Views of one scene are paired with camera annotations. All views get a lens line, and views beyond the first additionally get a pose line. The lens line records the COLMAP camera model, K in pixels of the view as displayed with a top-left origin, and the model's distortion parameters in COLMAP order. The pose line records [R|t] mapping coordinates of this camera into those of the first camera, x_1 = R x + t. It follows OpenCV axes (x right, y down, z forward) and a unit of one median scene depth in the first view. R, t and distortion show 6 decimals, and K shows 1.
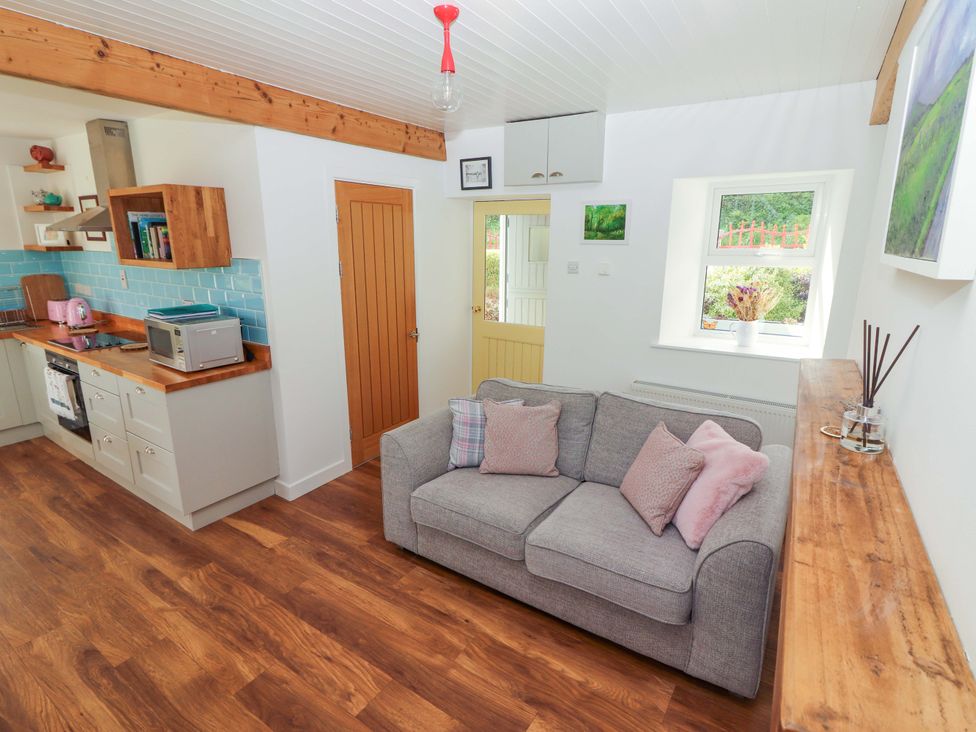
lens RADIAL K [[505.7, 0, 485.2], [0, 505.7, 361.3], [0, 0, 1]] dist [0.000221, 0.000176]
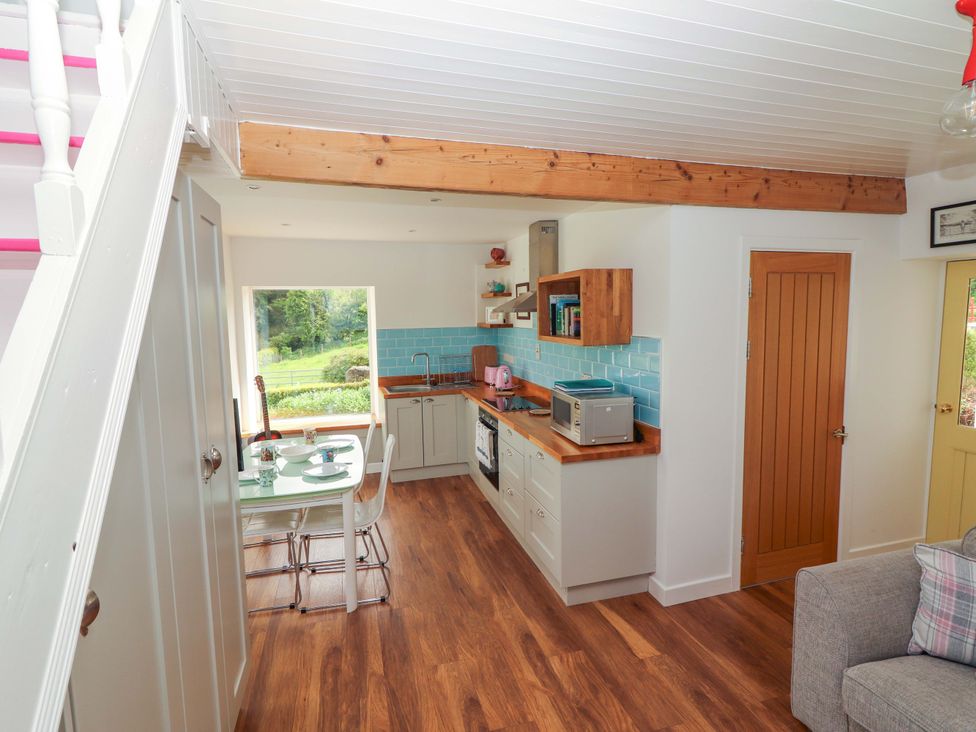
lens RADIAL K [[505.7, 0, 485.2], [0, 505.7, 361.3], [0, 0, 1]] dist [0.000221, 0.000176]
pose [[0.759755, 0.043921, -0.648724, -0.072107], [-0.135195, 0.986581, -0.091538, -0.024616], [0.635999, 0.157251, 0.755498, 0.068002]]
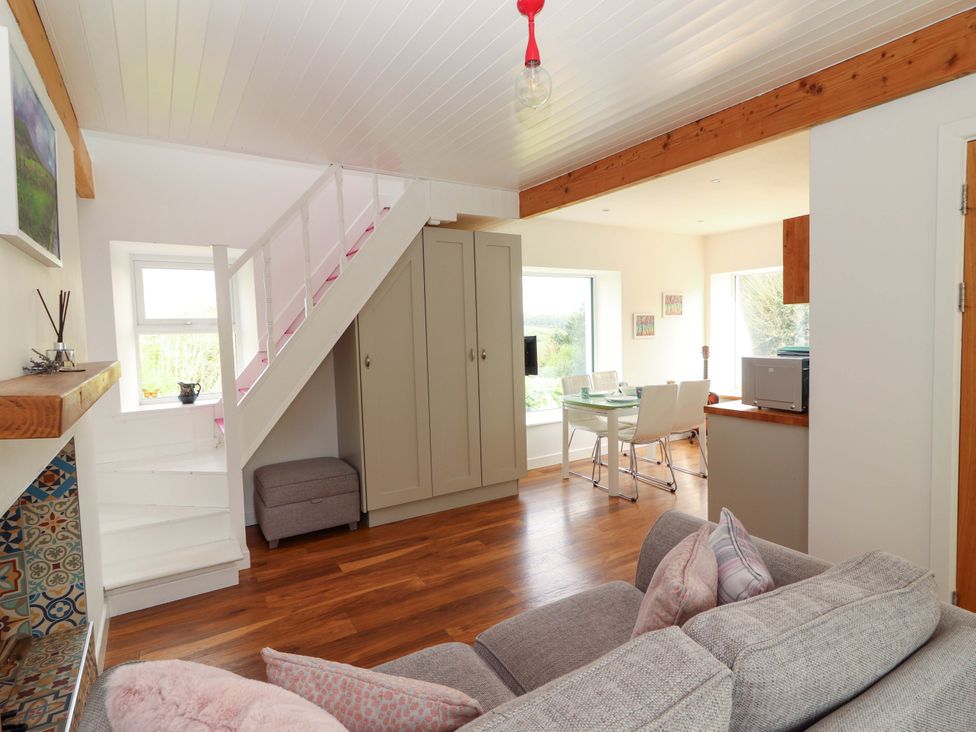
lens RADIAL K [[505.7, 0, 485.2], [0, 505.7, 361.3], [0, 0, 1]] dist [0.000221, 0.000176]
pose [[-0.415678, 0.062127, -0.907388, 0.495637], [-0.188135, 0.970214, 0.152613, -0.109323], [0.889841, 0.234149, -0.391608, 0.852228]]
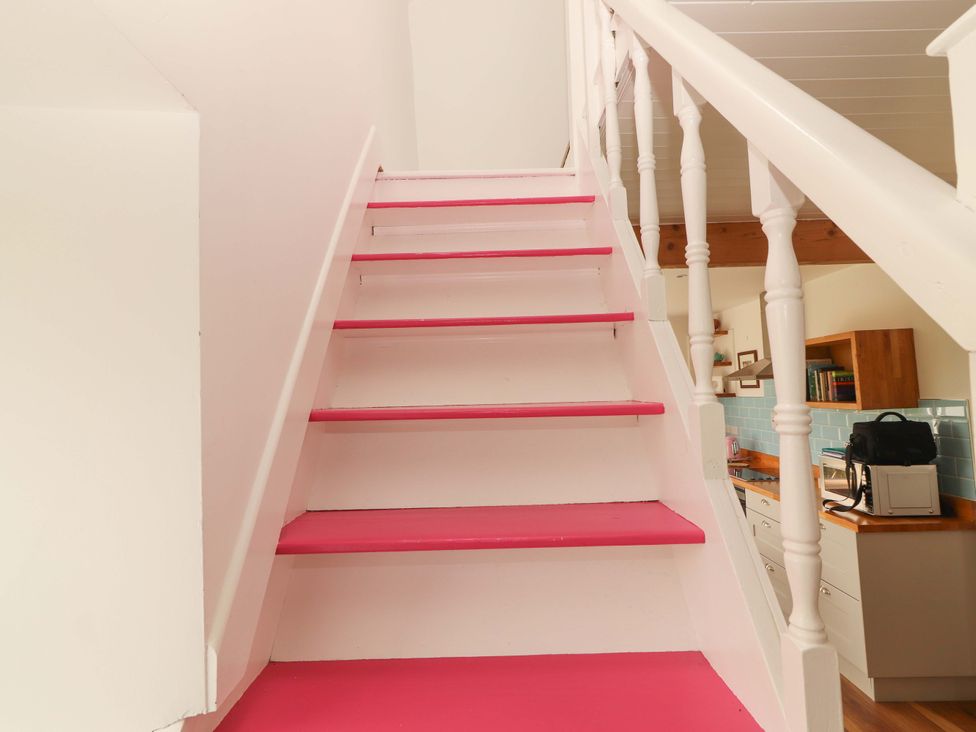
lens RADIAL K [[505.7, 0, 485.2], [0, 505.7, 361.3], [0, 0, 1]] dist [0.000221, 0.000176]
pose [[0.533703, -0.079417, -0.841935, -0.141724], [-0.166772, 0.966145, -0.196850, 0.047025], [0.829065, 0.245471, 0.502390, -0.152782]]
